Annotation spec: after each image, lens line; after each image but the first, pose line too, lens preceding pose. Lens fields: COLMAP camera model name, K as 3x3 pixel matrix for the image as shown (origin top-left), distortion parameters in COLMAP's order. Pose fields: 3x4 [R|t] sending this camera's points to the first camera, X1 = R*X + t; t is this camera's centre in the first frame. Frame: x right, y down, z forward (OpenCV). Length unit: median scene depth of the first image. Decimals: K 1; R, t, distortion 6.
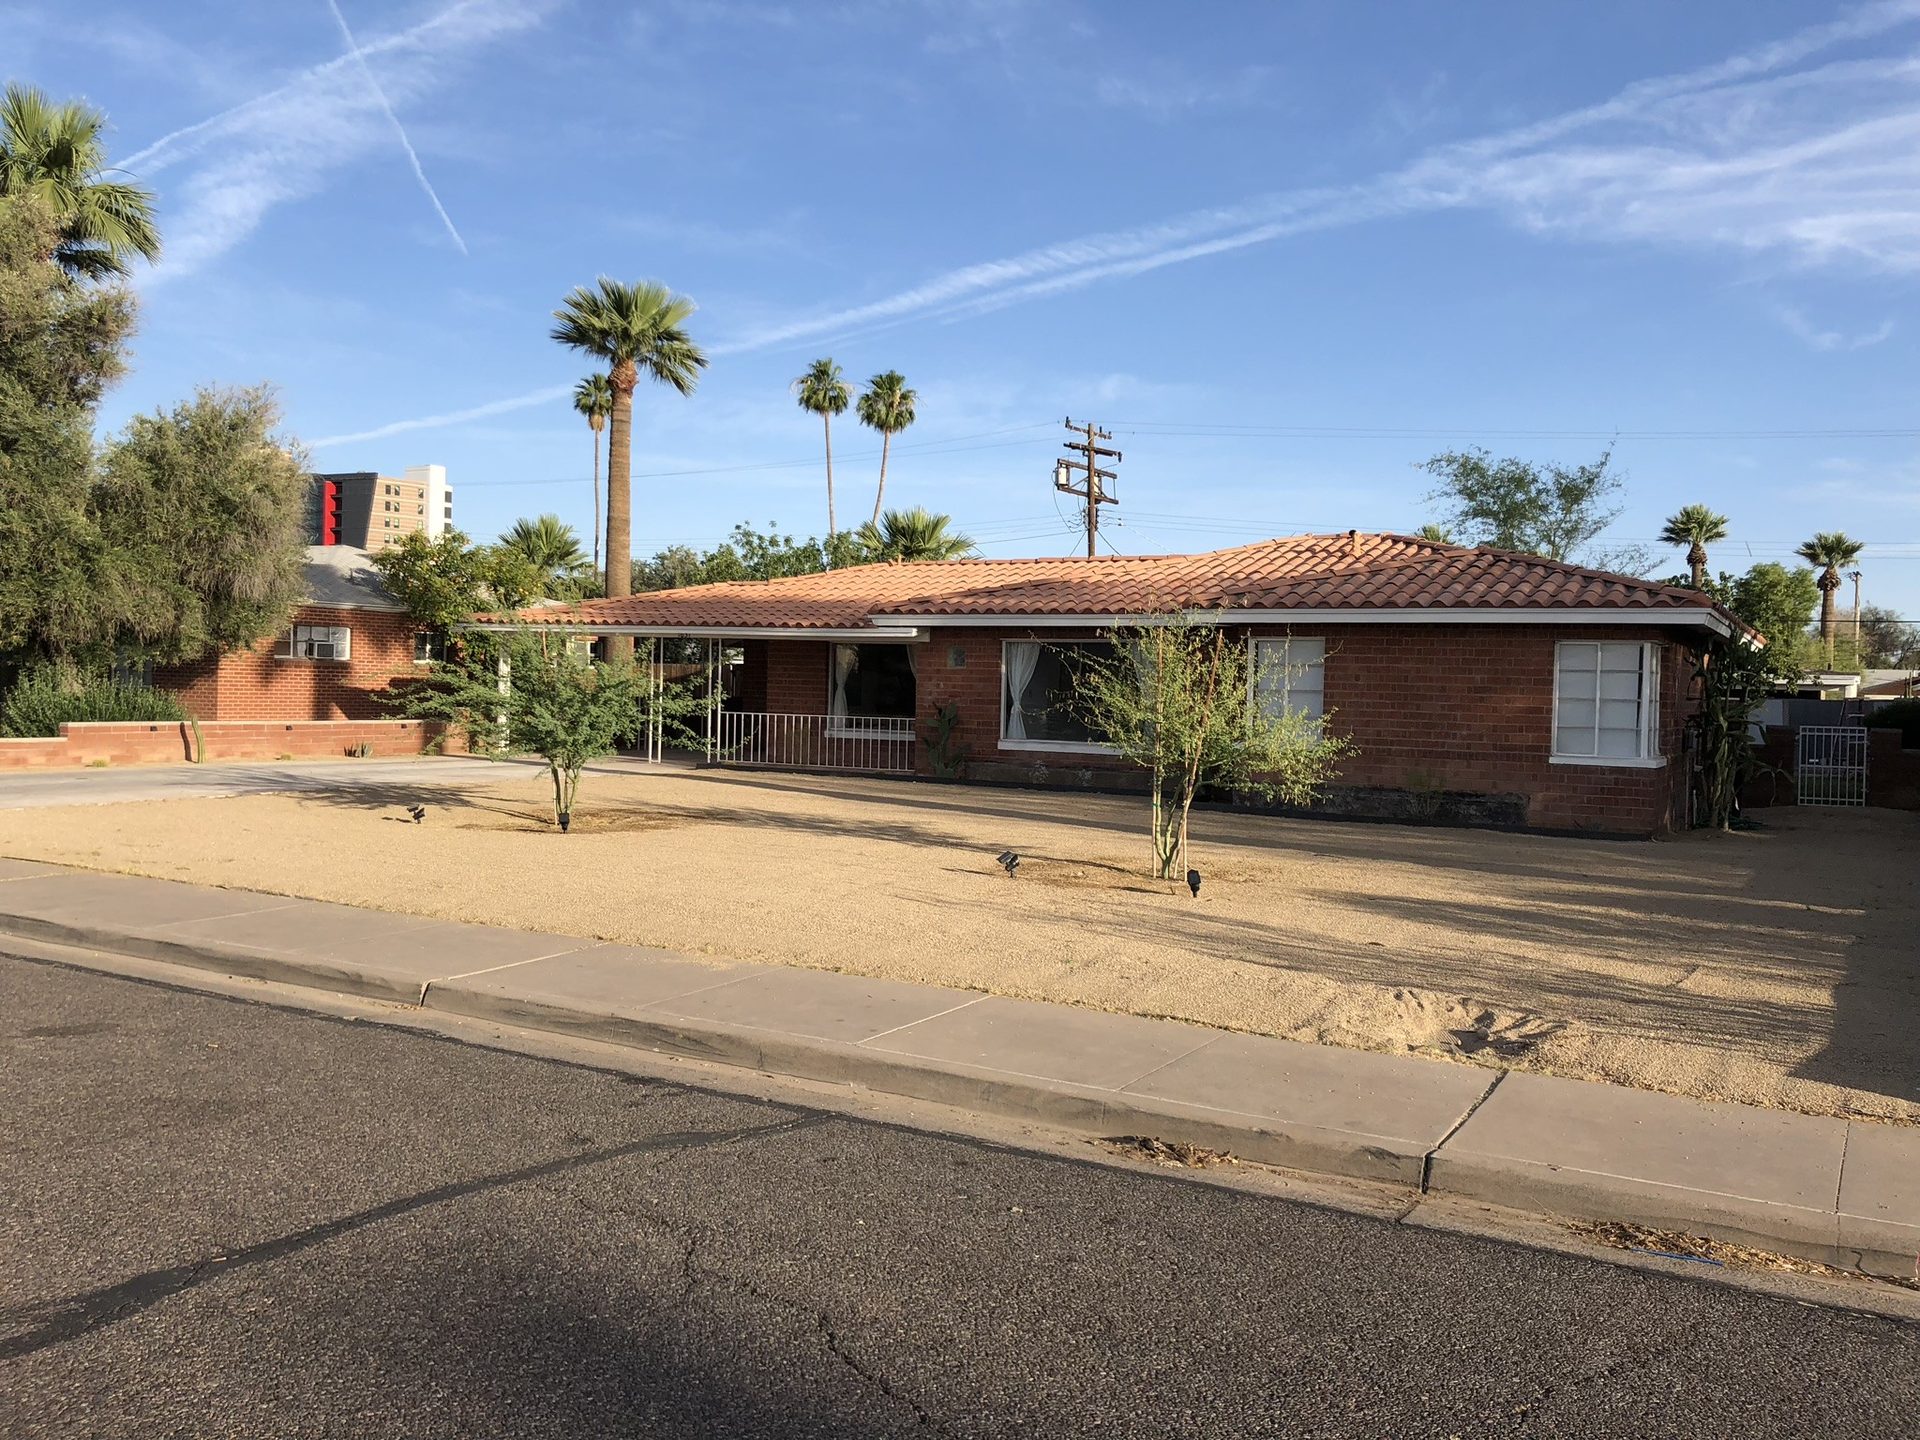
lens RADIAL K [[1603.6, 0, 960.0], [0, 1603.6, 720.0], [0, 0, 1]] dist [-0.004464, 0.047790]
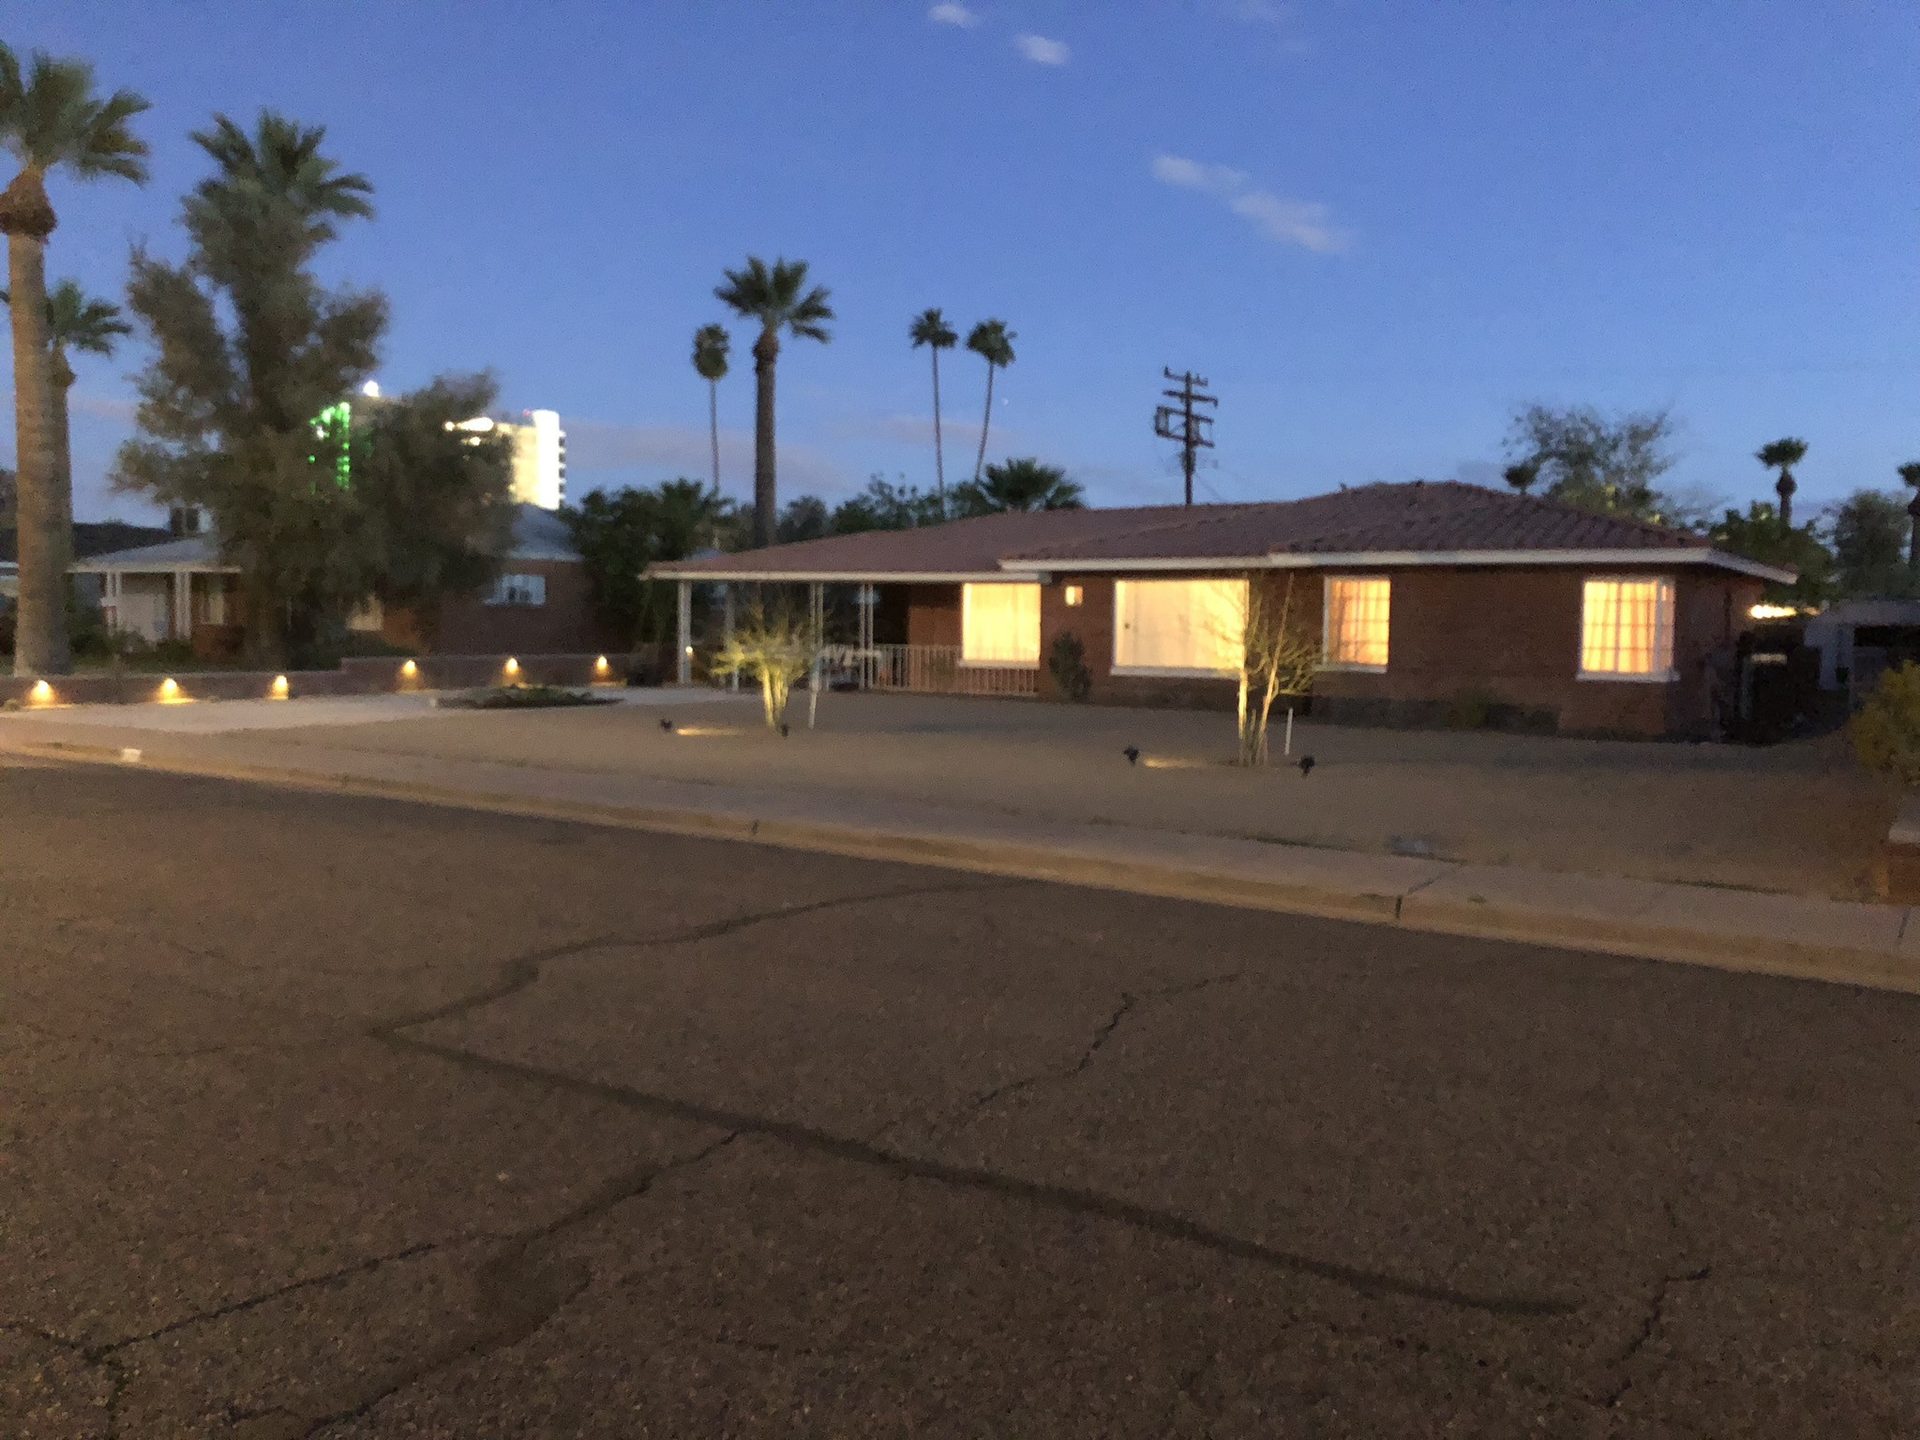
lens RADIAL K [[1579.2, 0, 950.7], [0, 1579.2, 772.3], [0, 0, 1]] dist [0.008810, 0.000043]
pose [[0.997795, -0.005062, -0.066181, -0.009782], [0.009993, 0.997179, 0.074390, 0.001706], [0.065617, -0.074888, 0.995031, -0.094243]]
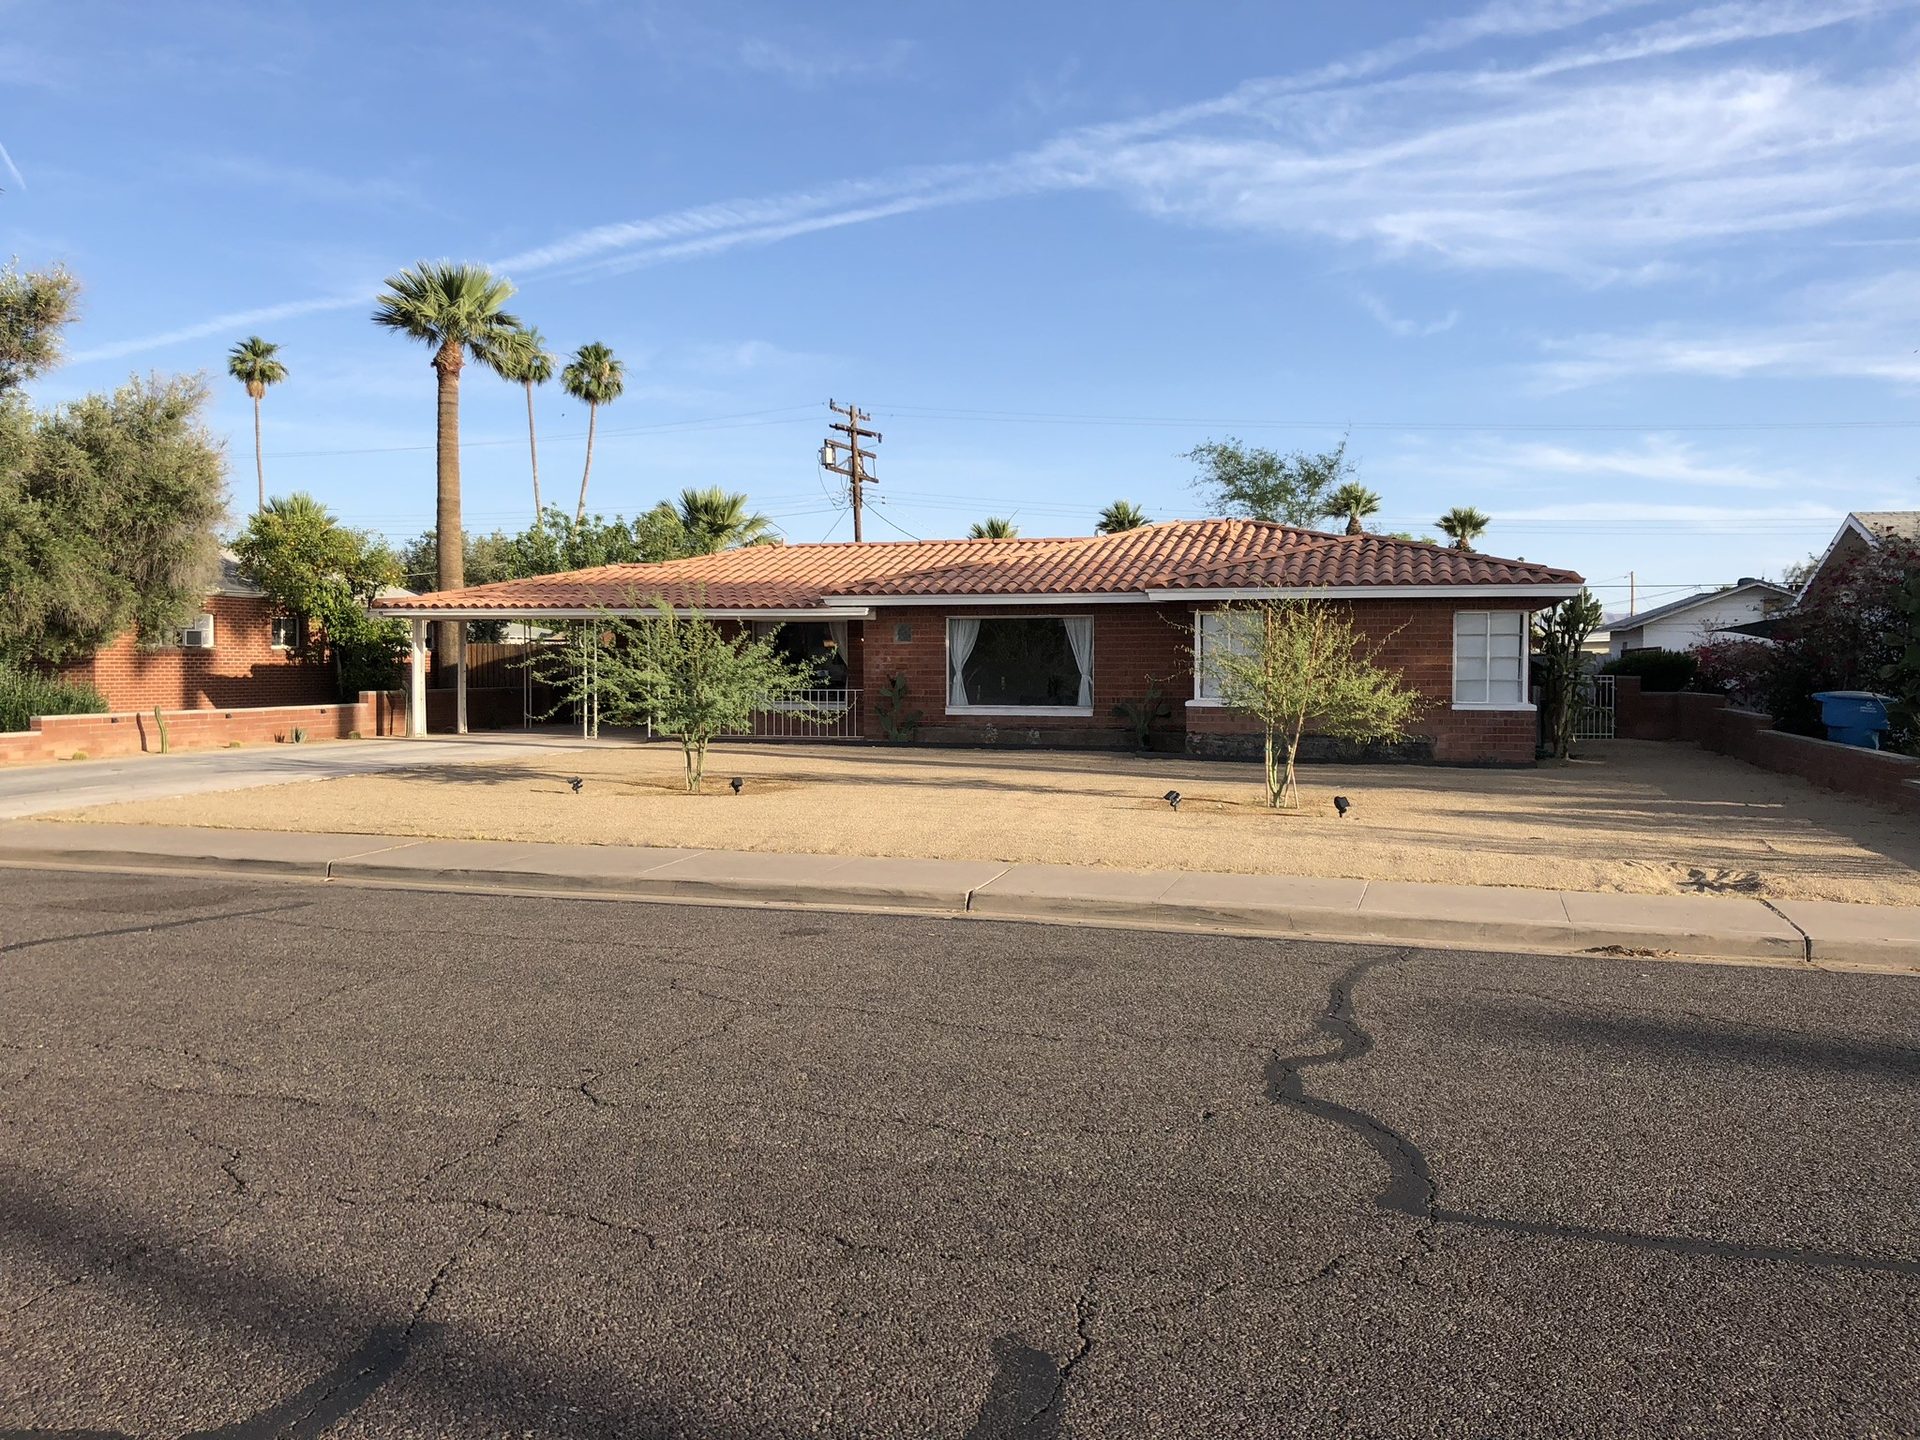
lens RADIAL K [[1605.5, 0, 961.7], [0, 1605.5, 763.5], [0, 0, 1]] dist [0.010298, -0.004134]
pose [[0.972324, -0.037947, 0.230535, -0.122876], [0.027384, 0.998431, 0.048846, -0.001251], [-0.232027, -0.041181, 0.971837, -0.052779]]
